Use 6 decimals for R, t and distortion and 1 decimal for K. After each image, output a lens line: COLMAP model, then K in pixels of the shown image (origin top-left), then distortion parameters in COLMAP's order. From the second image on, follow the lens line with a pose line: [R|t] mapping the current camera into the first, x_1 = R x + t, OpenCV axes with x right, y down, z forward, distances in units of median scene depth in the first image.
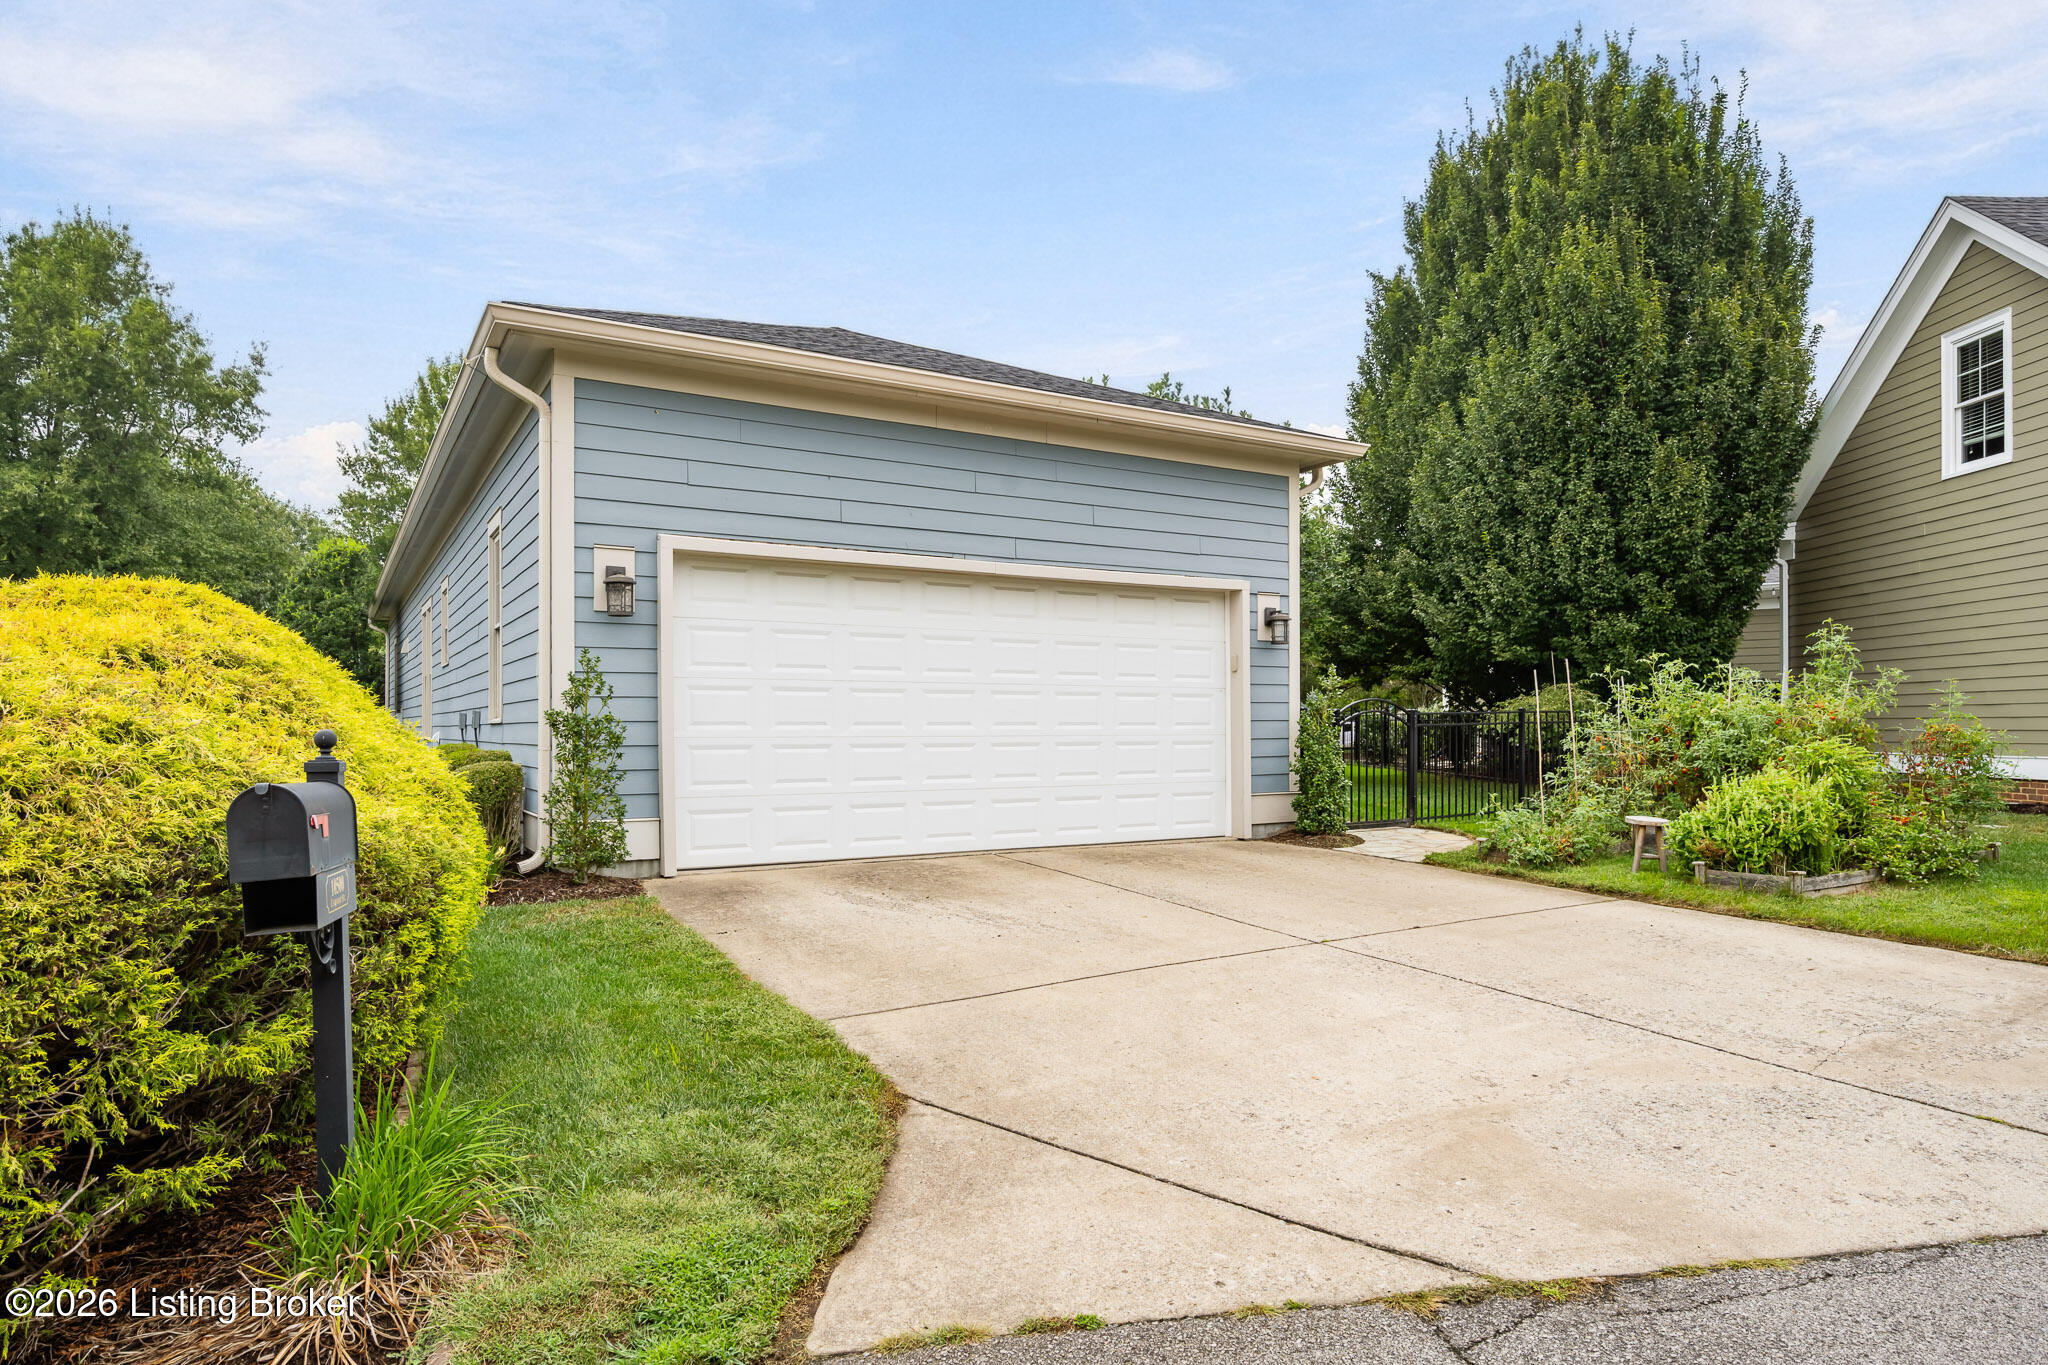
lens RADIAL K [[1197.5, 0, 1025.2], [0, 1197.5, 719.3], [0, 0, 1]] dist [-0.000836, 0.000920]
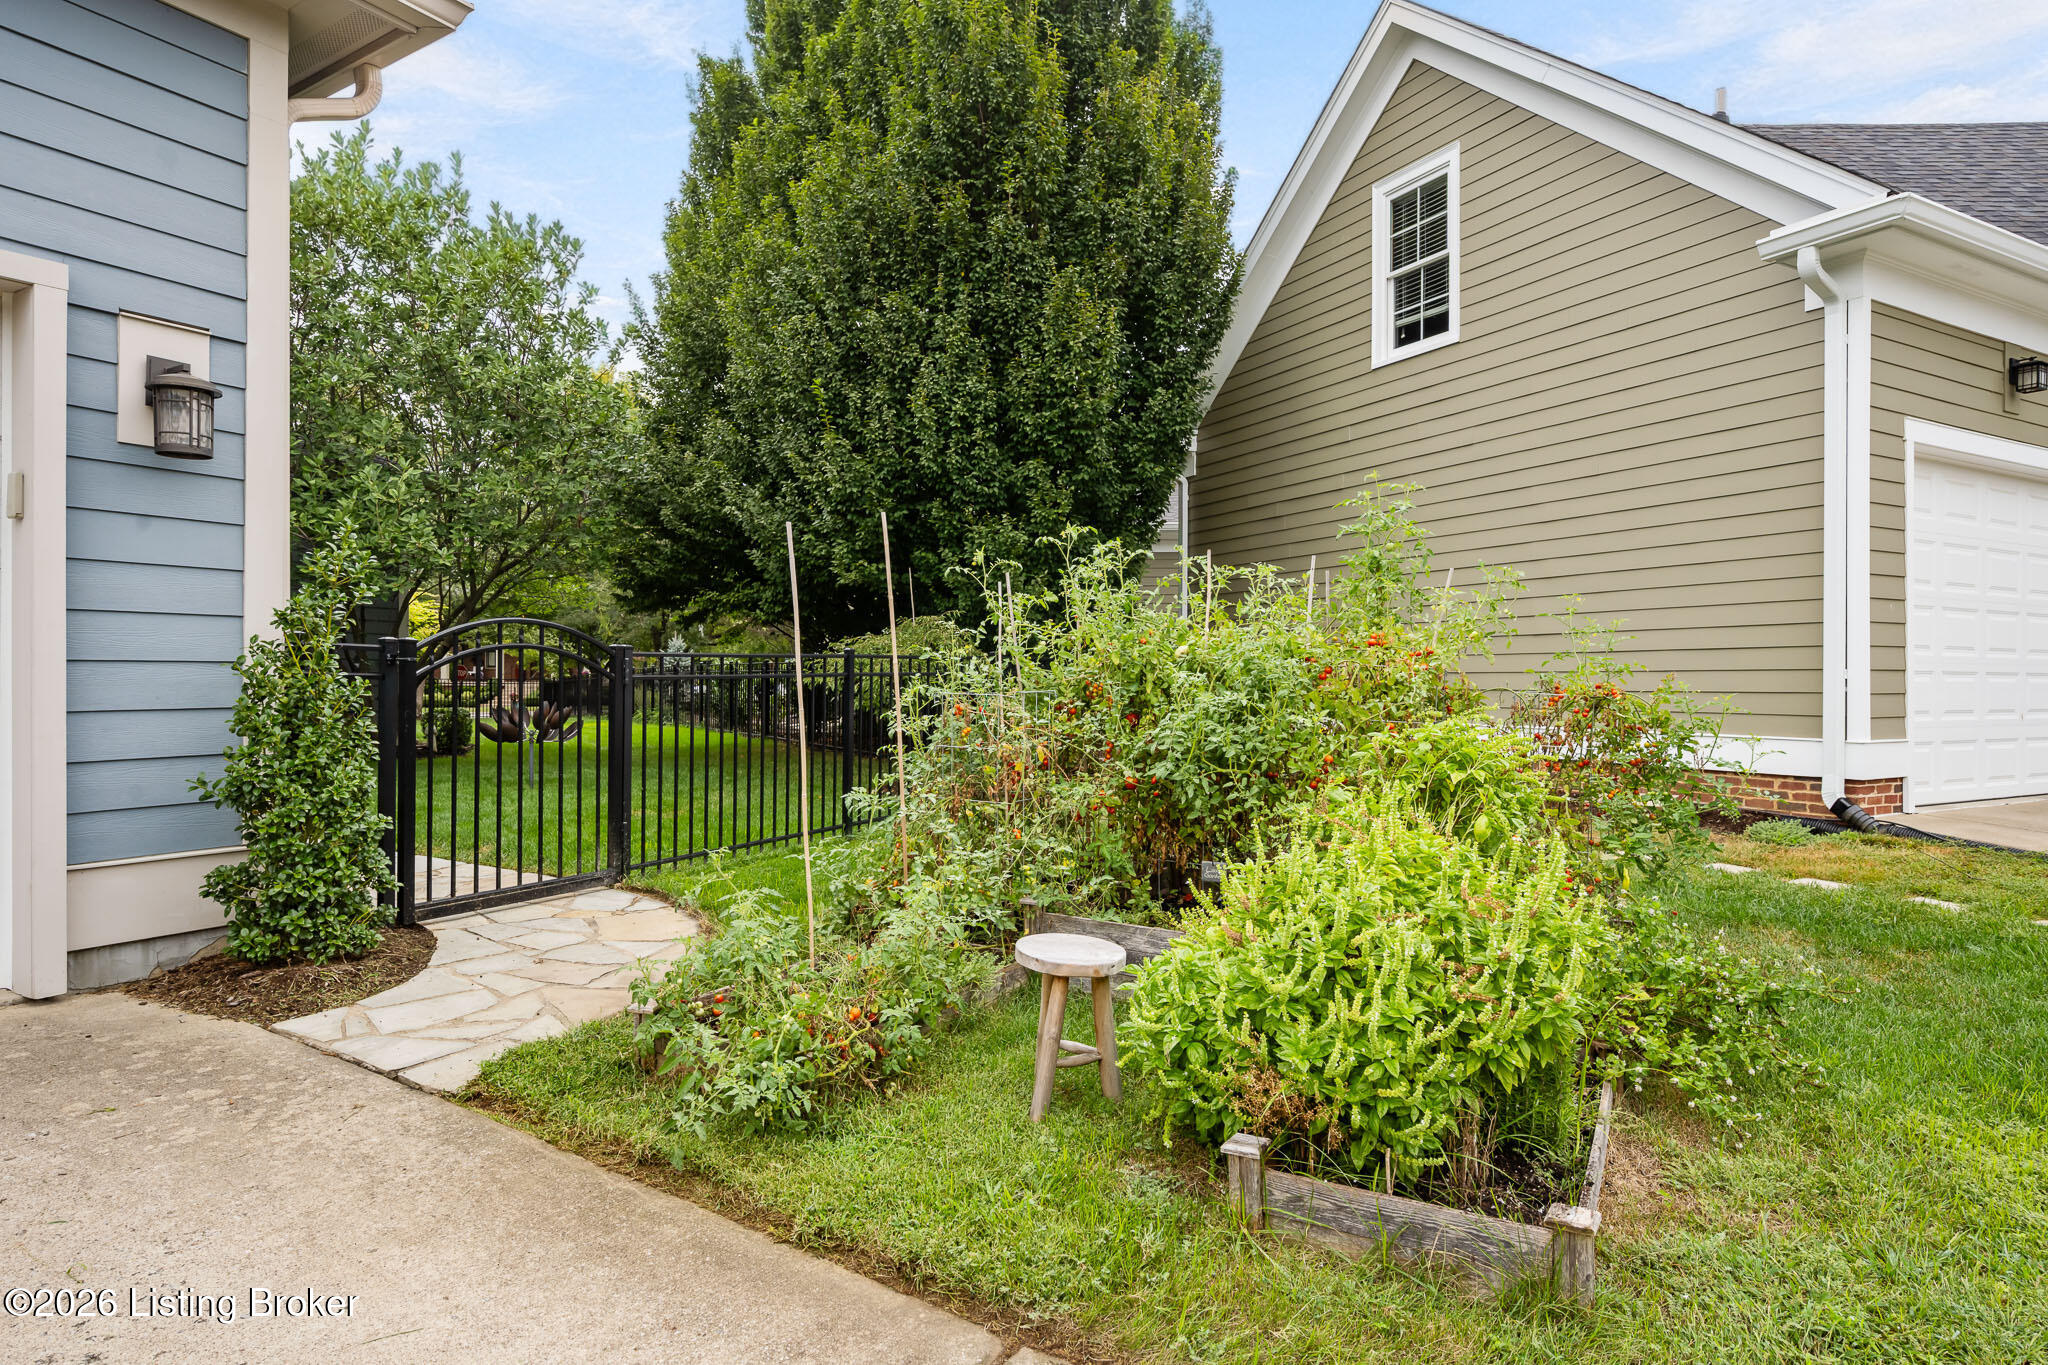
lens RADIAL K [[1113.6, 0, 1024.0], [0, 1113.6, 682.5], [0, 0, 1]] dist [-0.000169, 0.000006]
pose [[0.885594, 0.004741, 0.464436, 0.215718], [-0.008864, 0.999938, 0.006694, 0.002047], [-0.464376, -0.010045, 0.885581, 0.436139]]
